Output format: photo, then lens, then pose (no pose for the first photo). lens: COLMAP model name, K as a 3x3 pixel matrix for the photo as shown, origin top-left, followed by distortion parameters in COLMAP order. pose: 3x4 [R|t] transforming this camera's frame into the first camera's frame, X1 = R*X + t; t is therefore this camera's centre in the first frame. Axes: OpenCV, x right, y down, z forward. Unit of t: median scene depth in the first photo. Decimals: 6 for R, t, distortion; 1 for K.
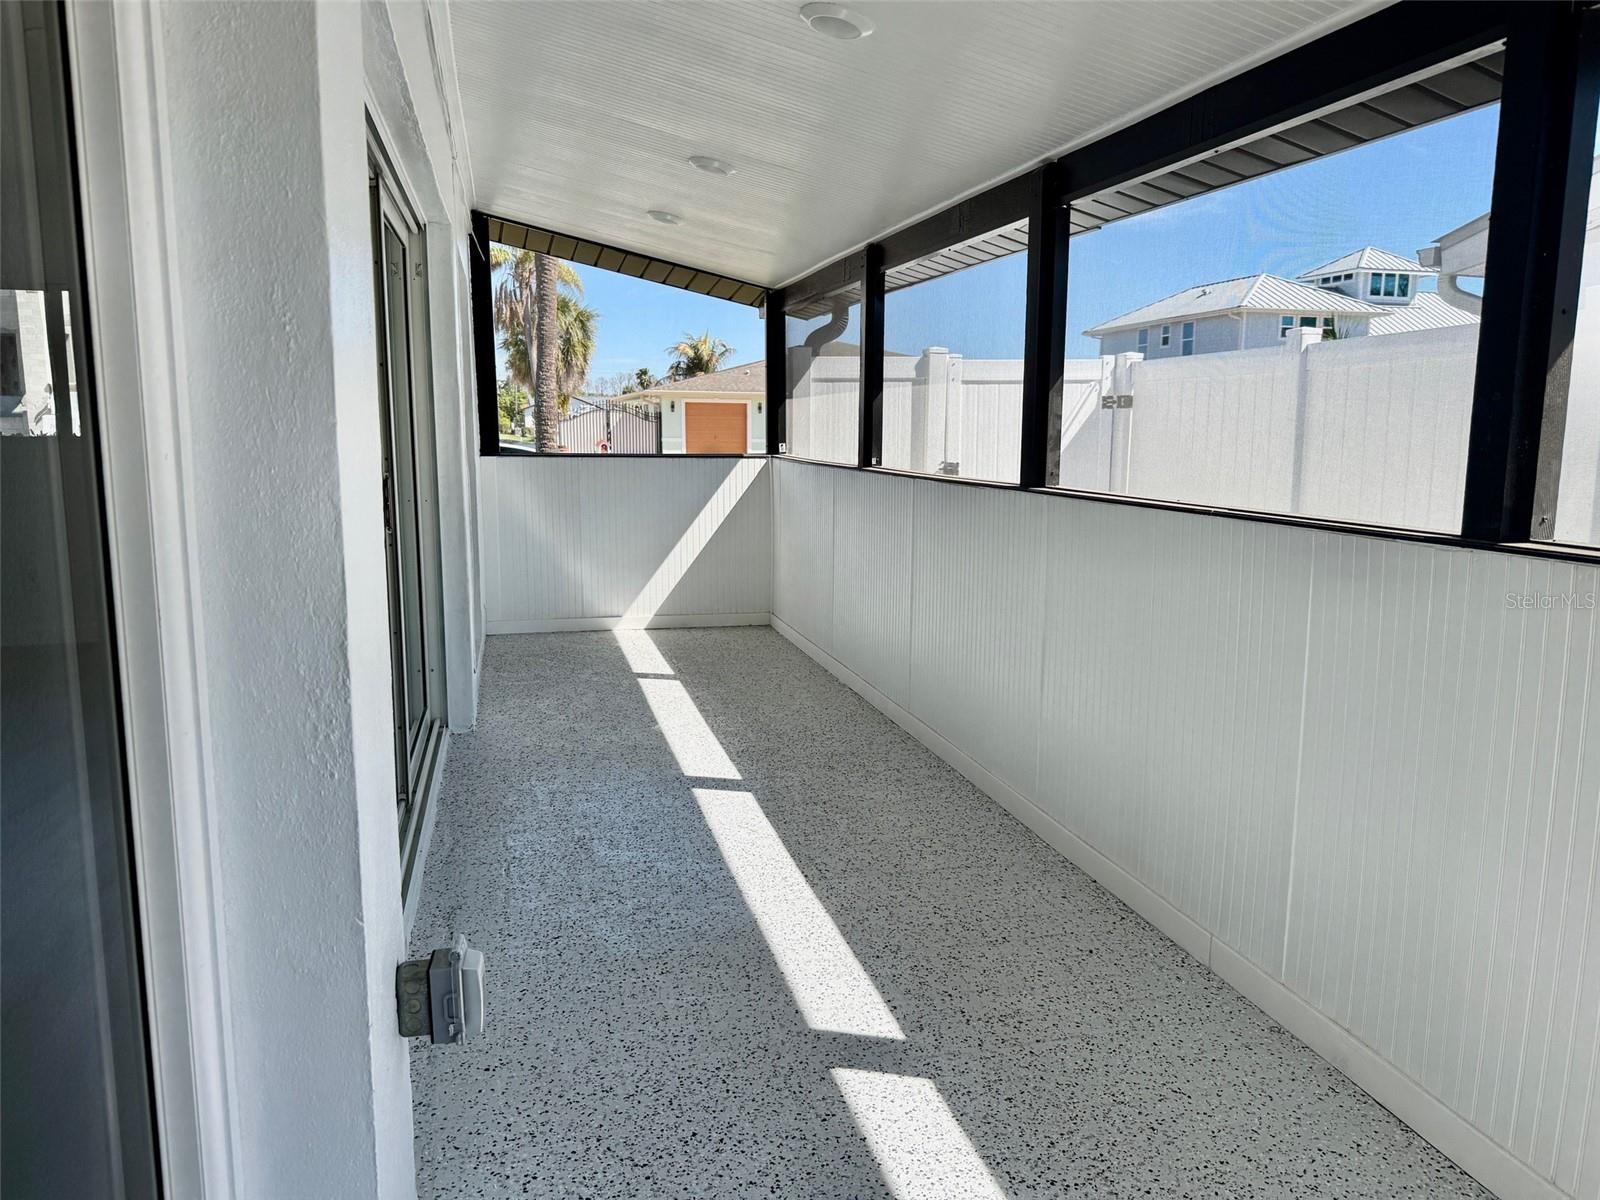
lens RADIAL K [[1123.9, 0, 800.0], [0, 1123.9, 600.0], [0, 0, 1]] dist [0.143975, -0.218527]
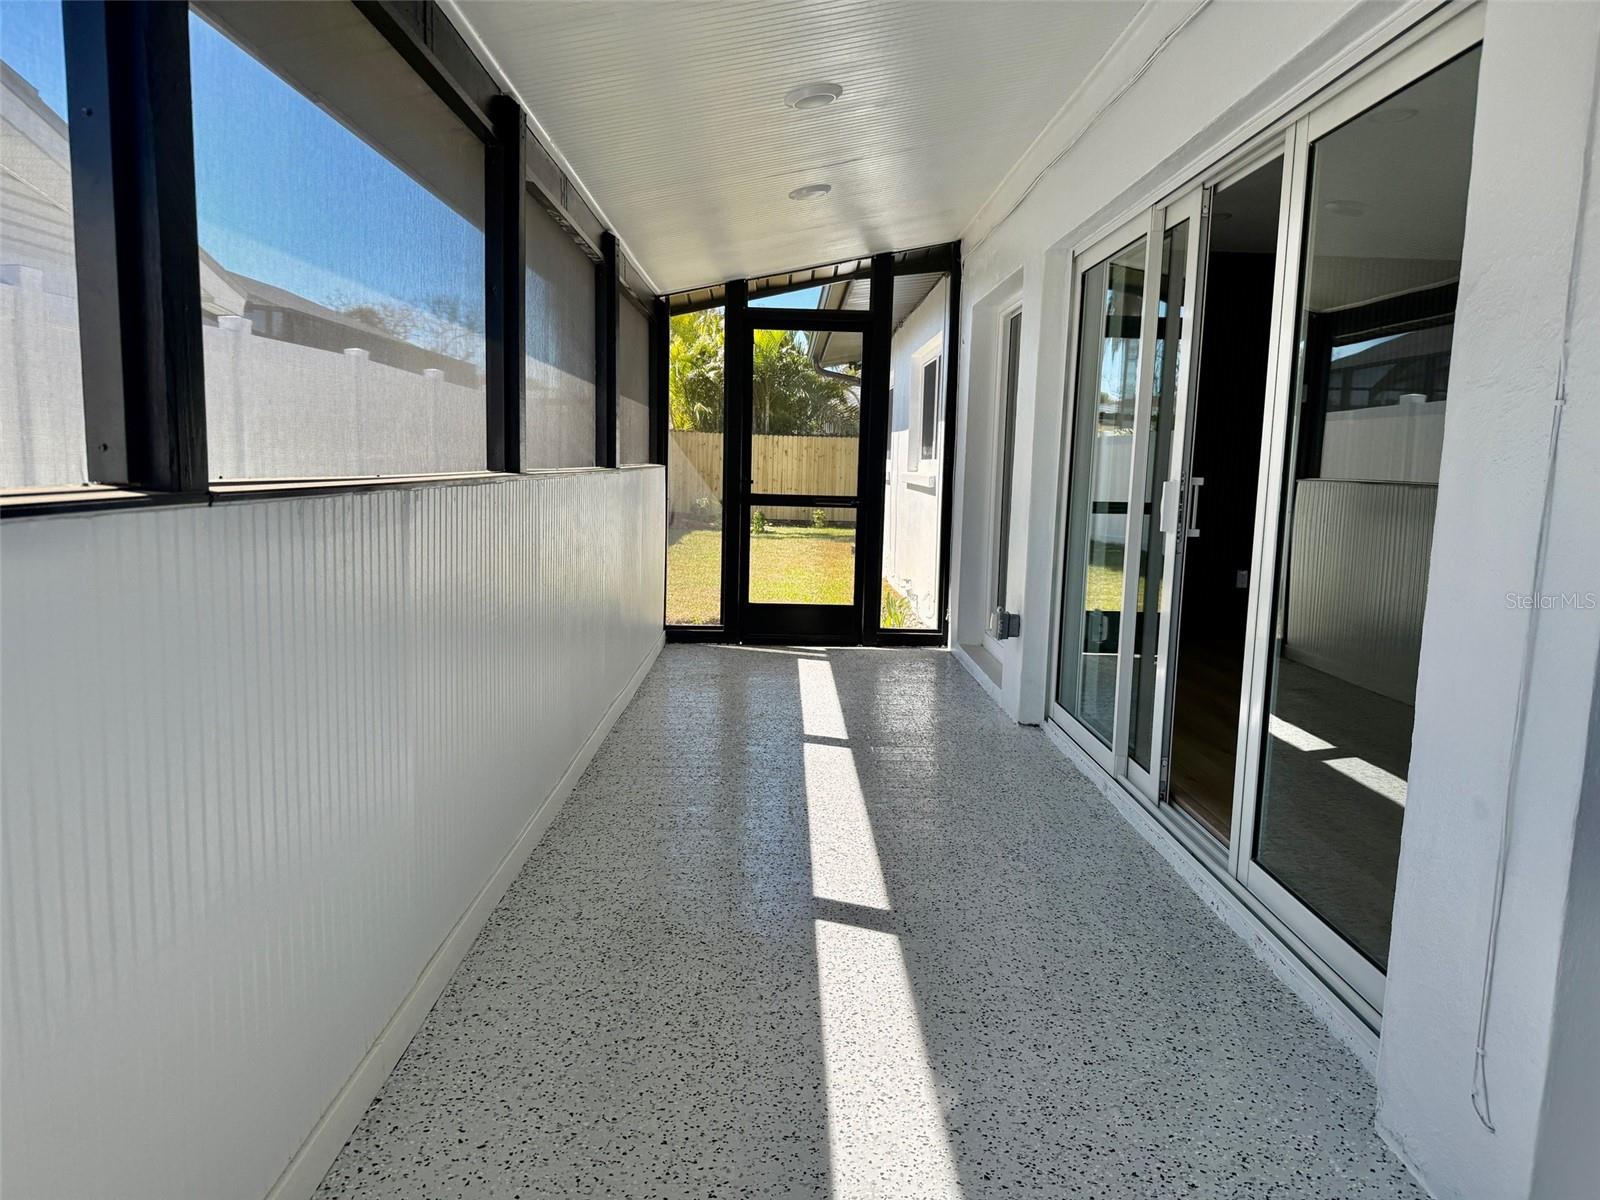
lens RADIAL K [[1123.9, 0, 800.0], [0, 1123.9, 600.0], [0, 0, 1]] dist [0.143975, -0.218527]
pose [[-0.972342, -0.062373, 0.225079, -0.203941], [0.000843, 0.962738, 0.270435, -0.237543], [-0.233560, 0.263145, -0.936058, 1.755747]]
